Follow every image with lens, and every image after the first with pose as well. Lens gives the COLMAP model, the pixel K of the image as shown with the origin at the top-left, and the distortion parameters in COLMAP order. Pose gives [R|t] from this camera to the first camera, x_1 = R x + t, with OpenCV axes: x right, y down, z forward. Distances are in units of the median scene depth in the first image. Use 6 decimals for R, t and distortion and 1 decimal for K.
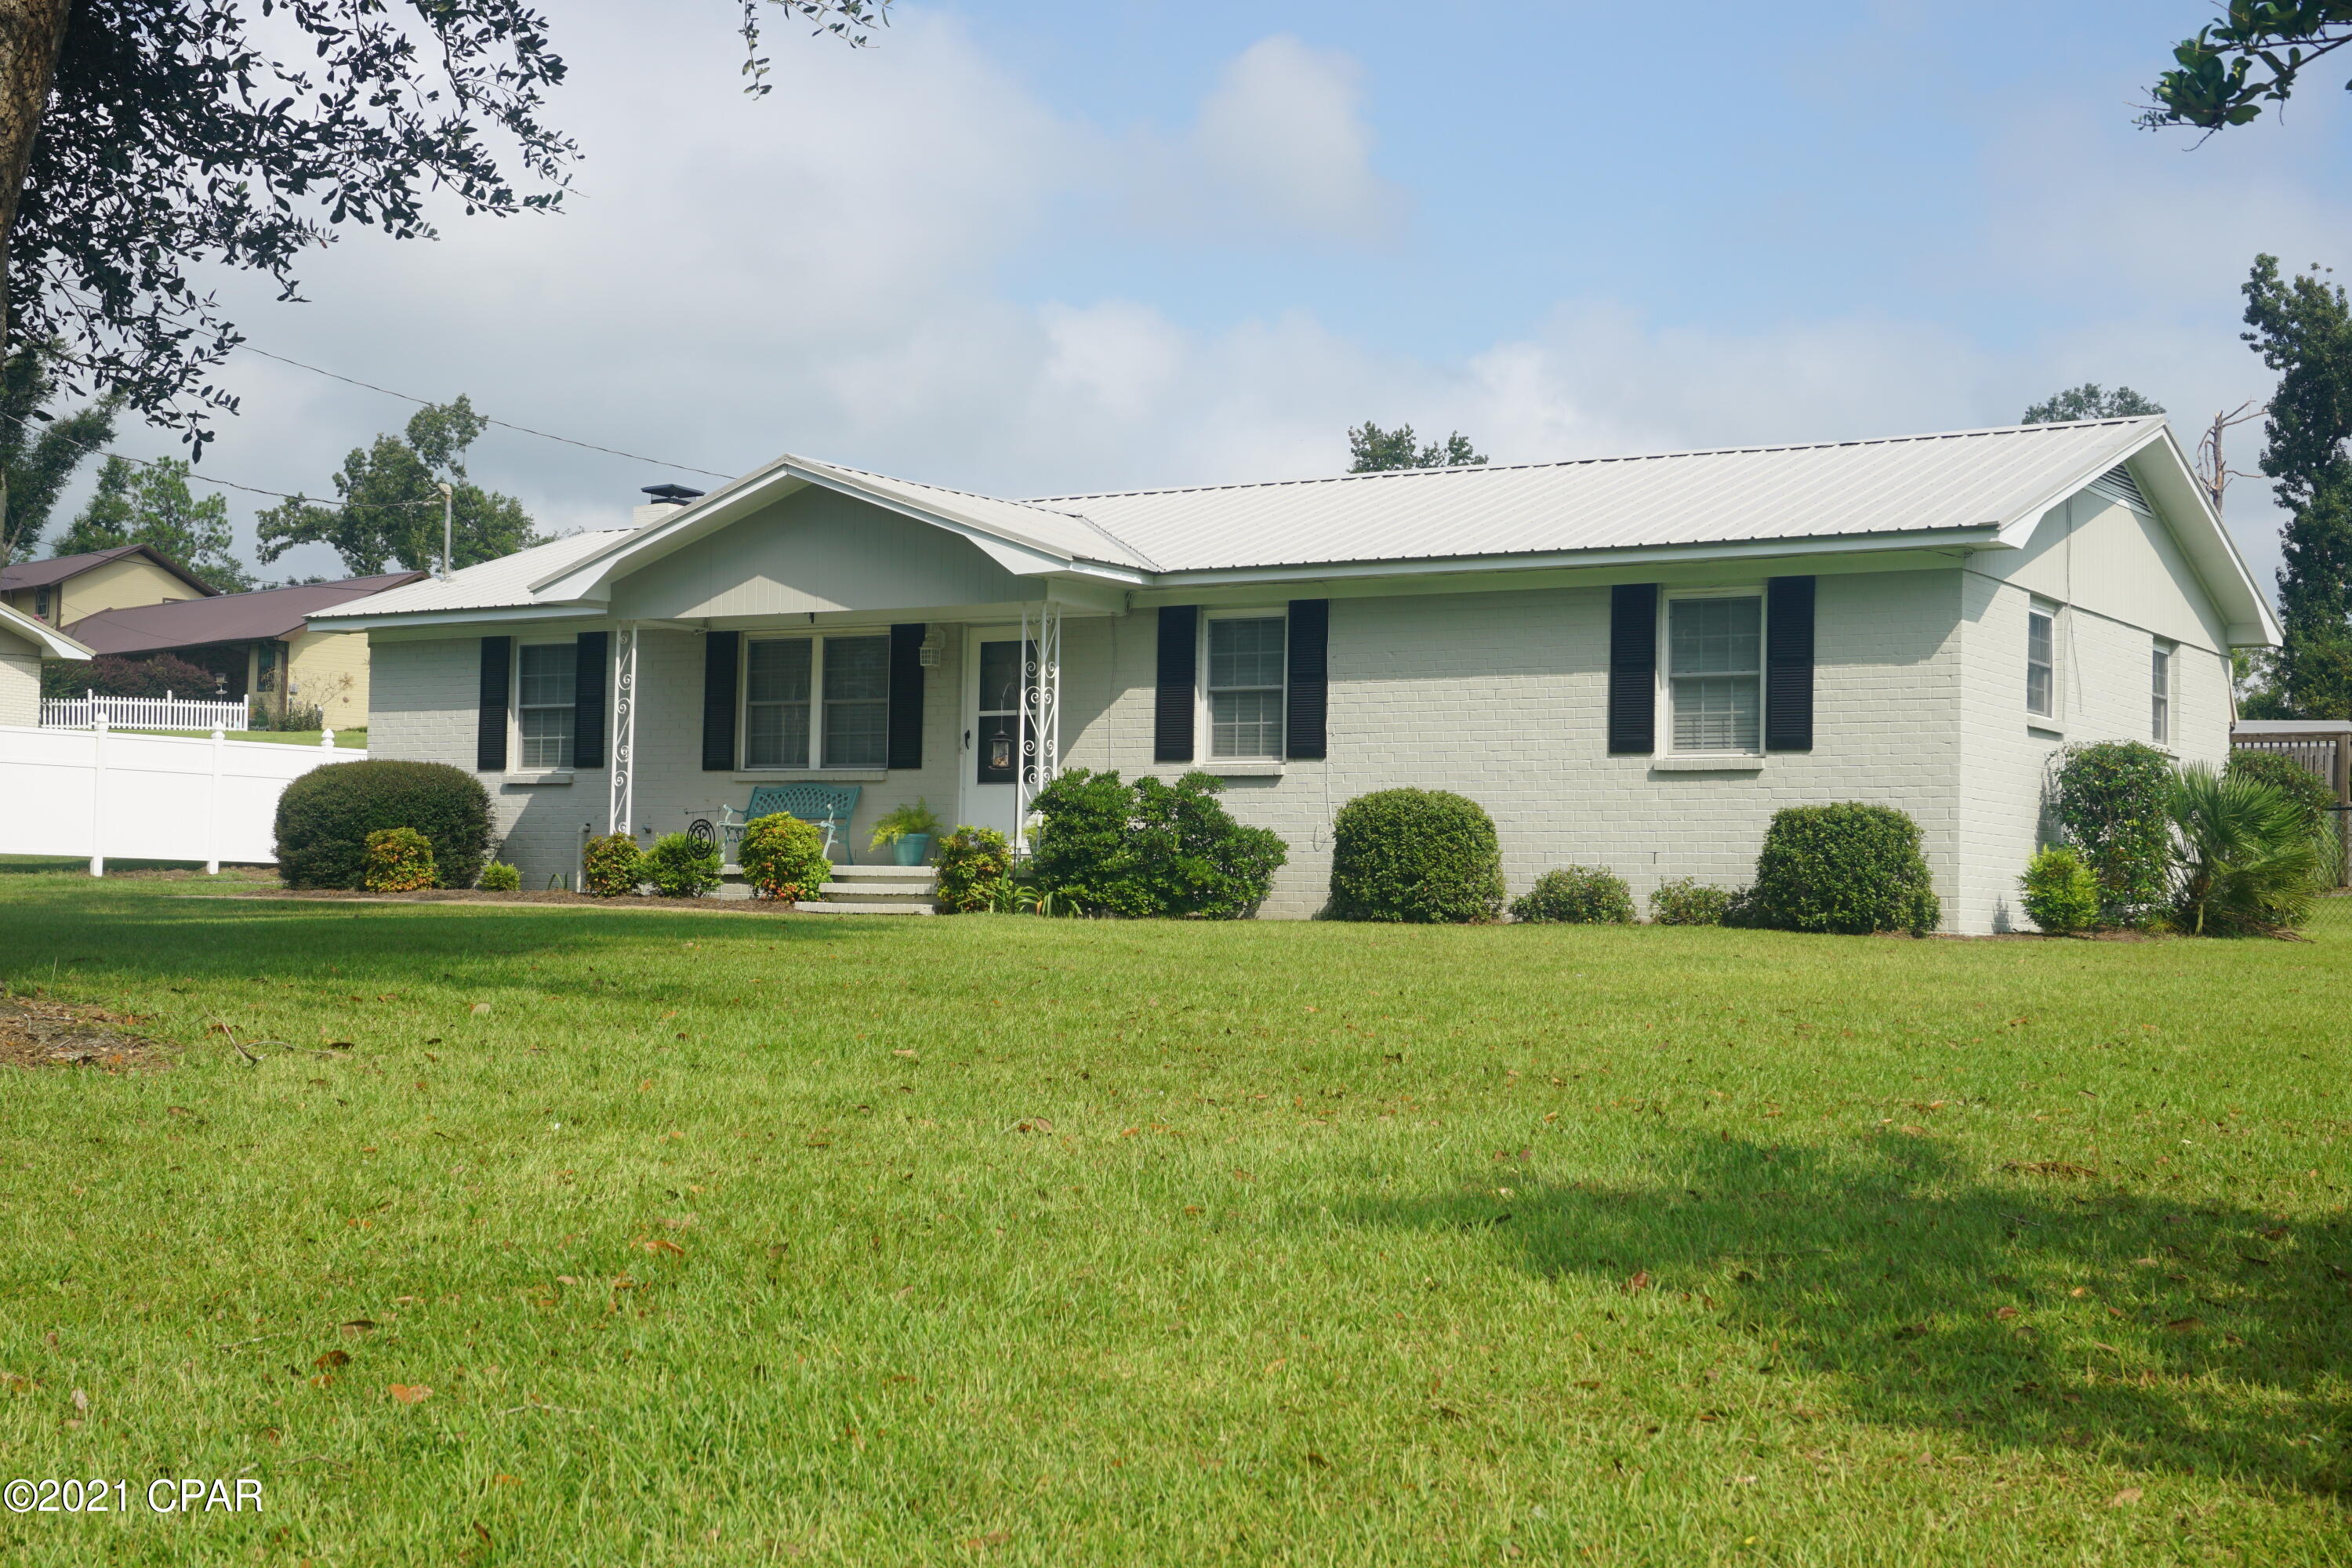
lens RADIAL K [[3135.8, 0, 1176.0], [0, 3135.8, 784.0], [0, 0, 1]] dist [0.000074, 0.055006]
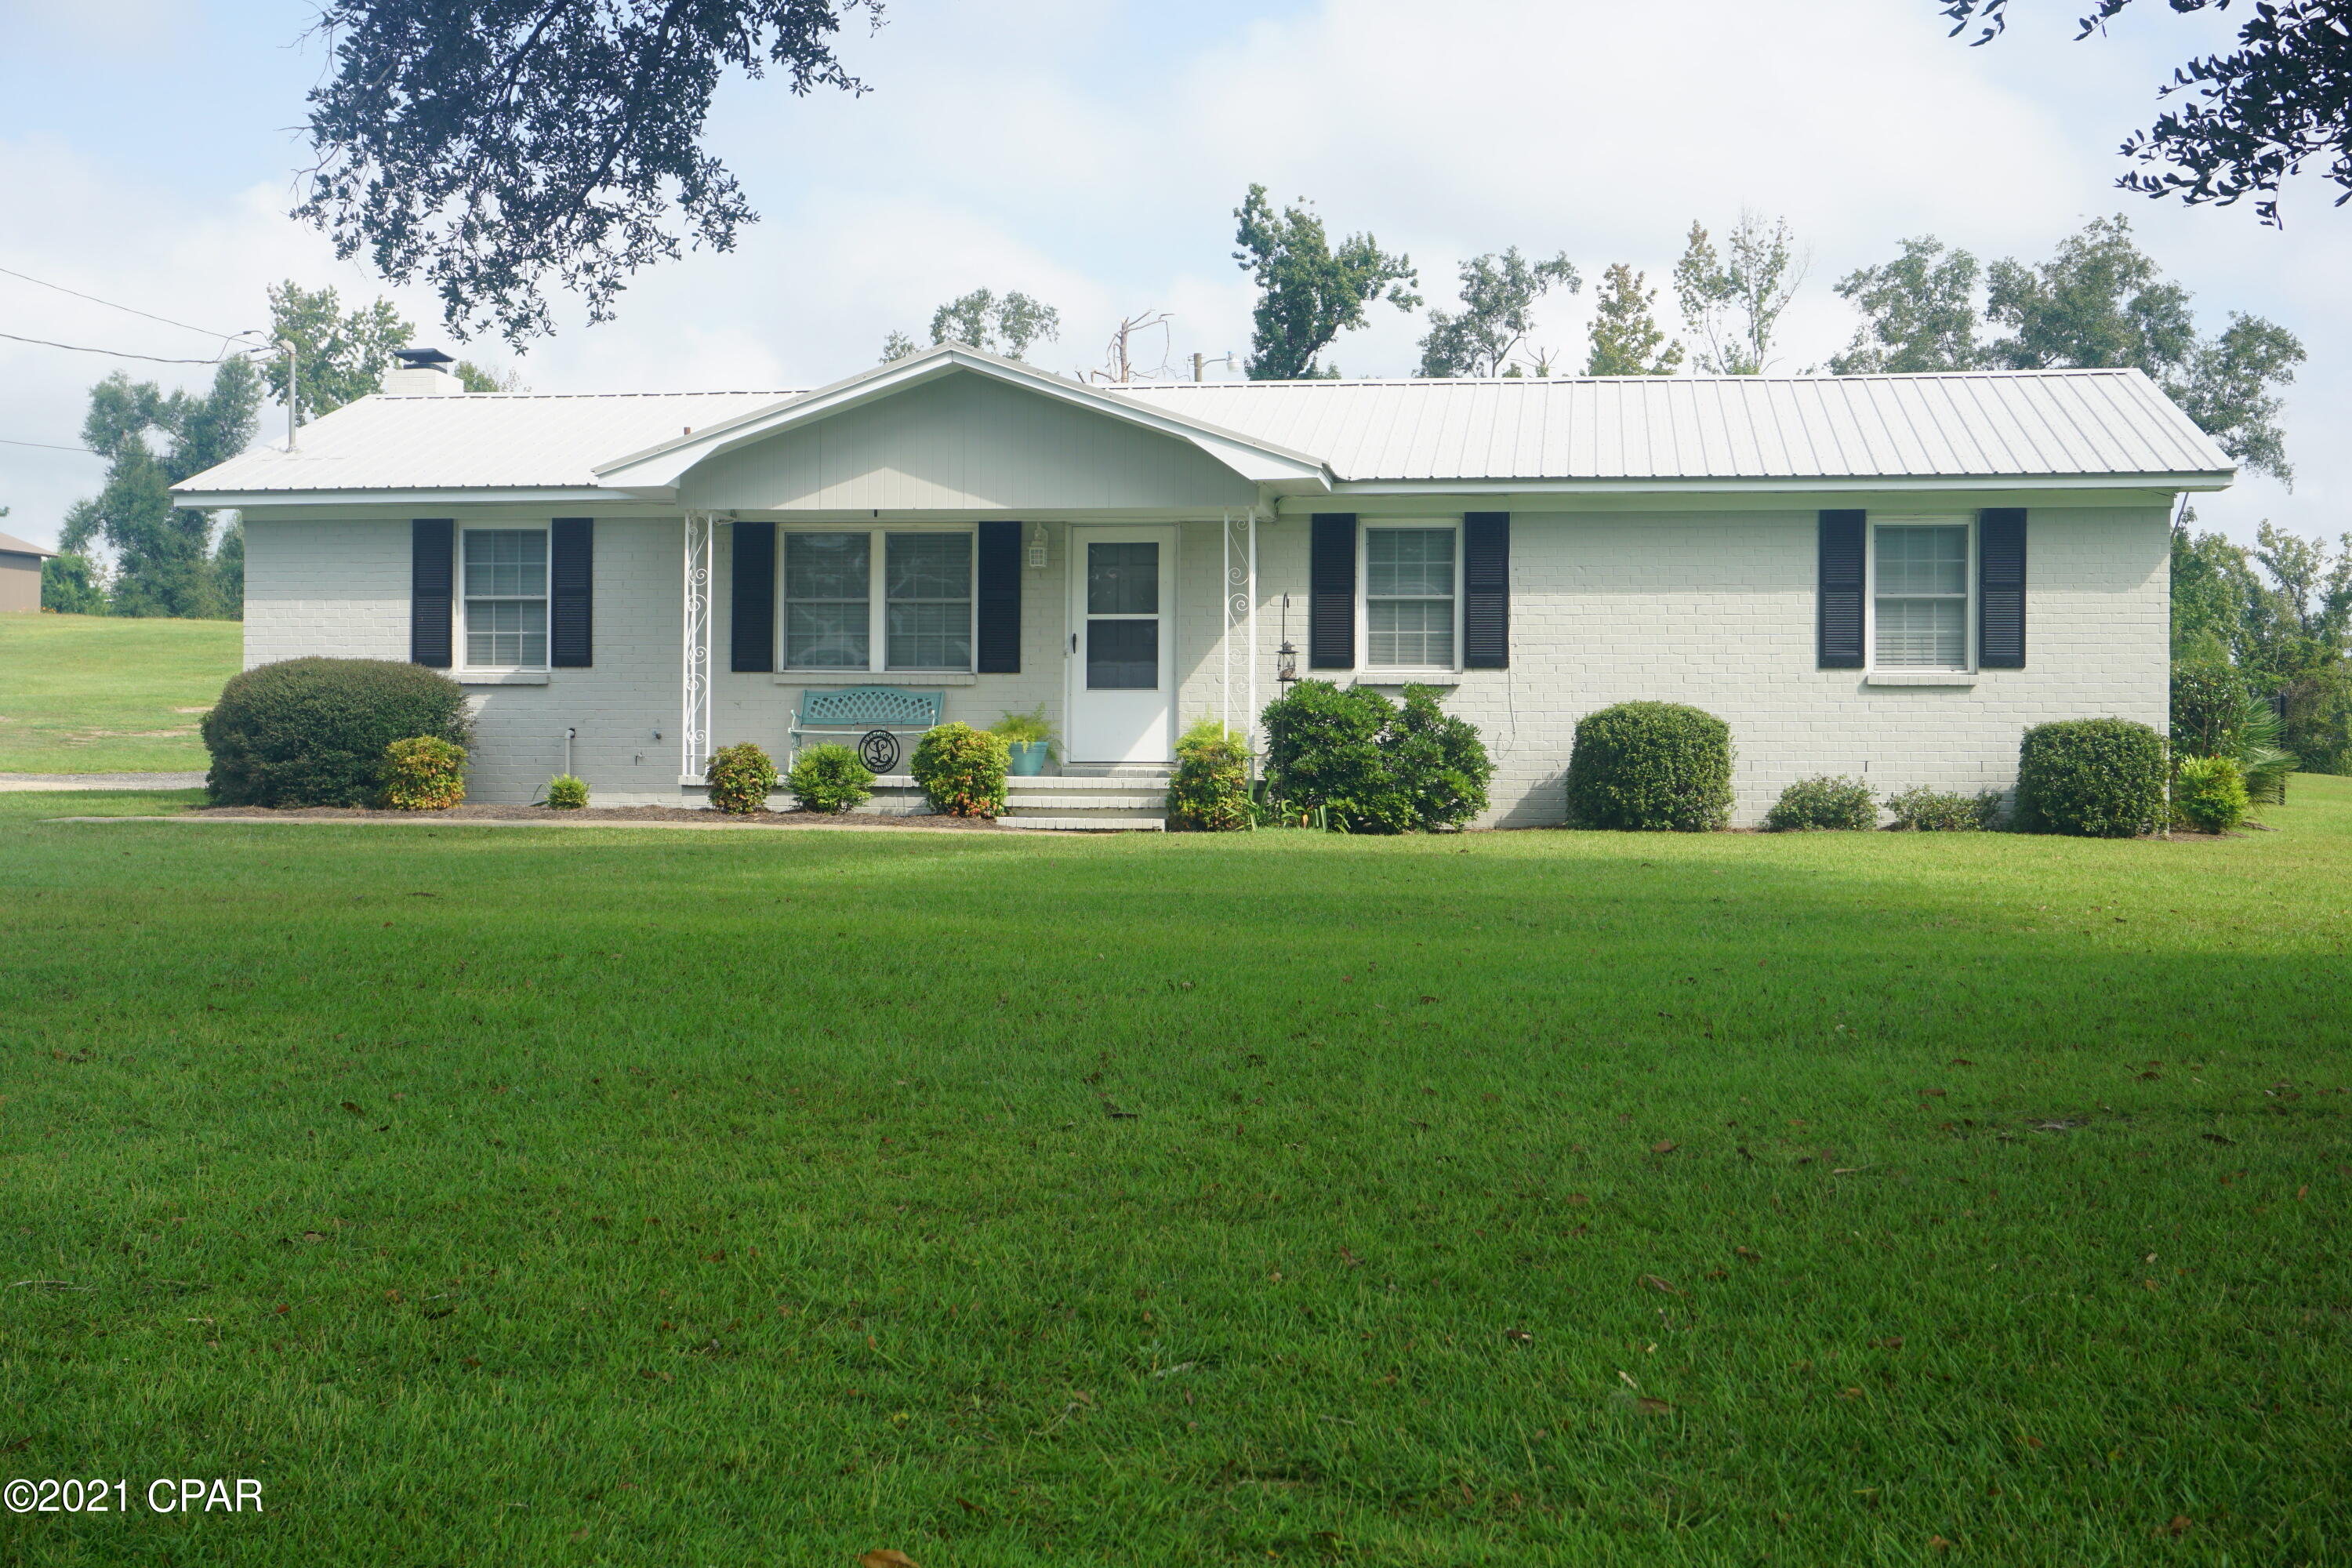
lens RADIAL K [[2926.5, 0, 1176.0], [0, 2926.5, 784.0], [0, 0, 1]] dist [-0.004760, -0.017038]
pose [[0.907727, -0.013762, 0.419335, -0.423140], [-0.007429, 0.998778, 0.048861, -0.015404], [-0.419495, -0.047468, 0.906516, 0.167710]]
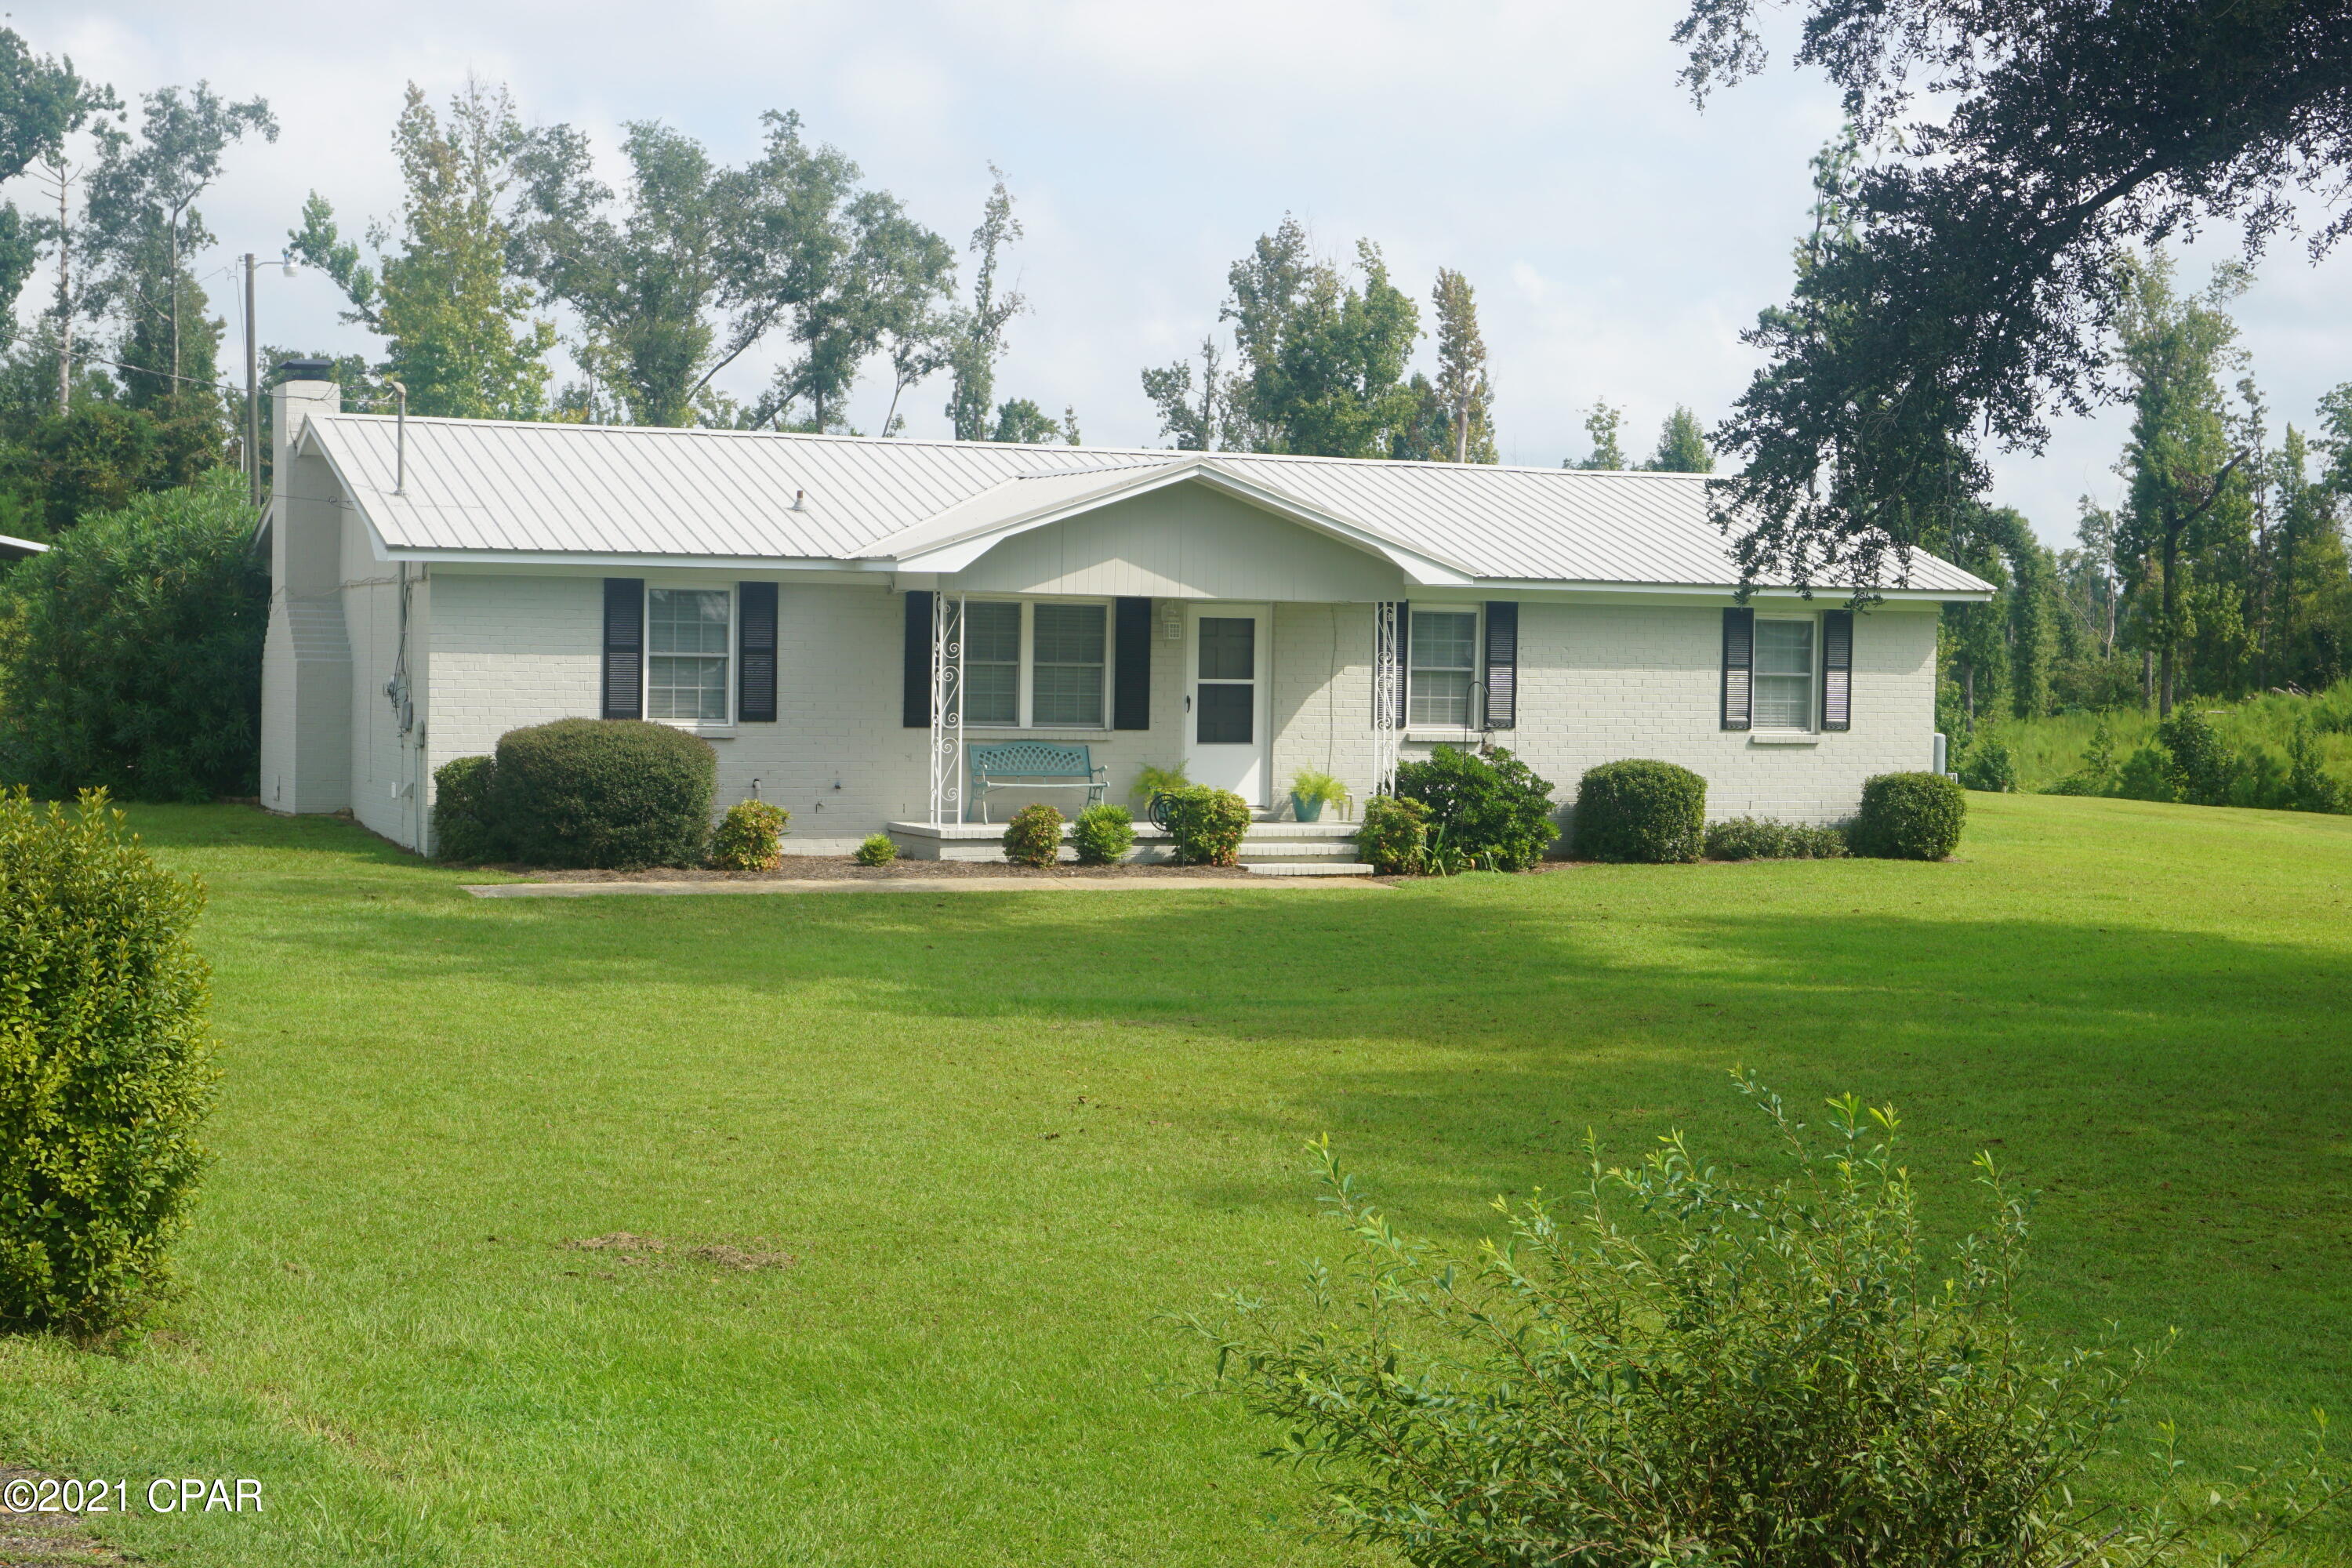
lens RADIAL K [[3279.7, 0, 1167.7], [0, 3279.7, 783.2], [0, 0, 1]] dist [-0.053005, 0.521182]
pose [[0.544394, -0.044559, 0.837645, -1.068544], [-0.045412, 0.995558, 0.082473, -0.083488], [-0.837600, -0.082937, 0.539952, 0.375263]]
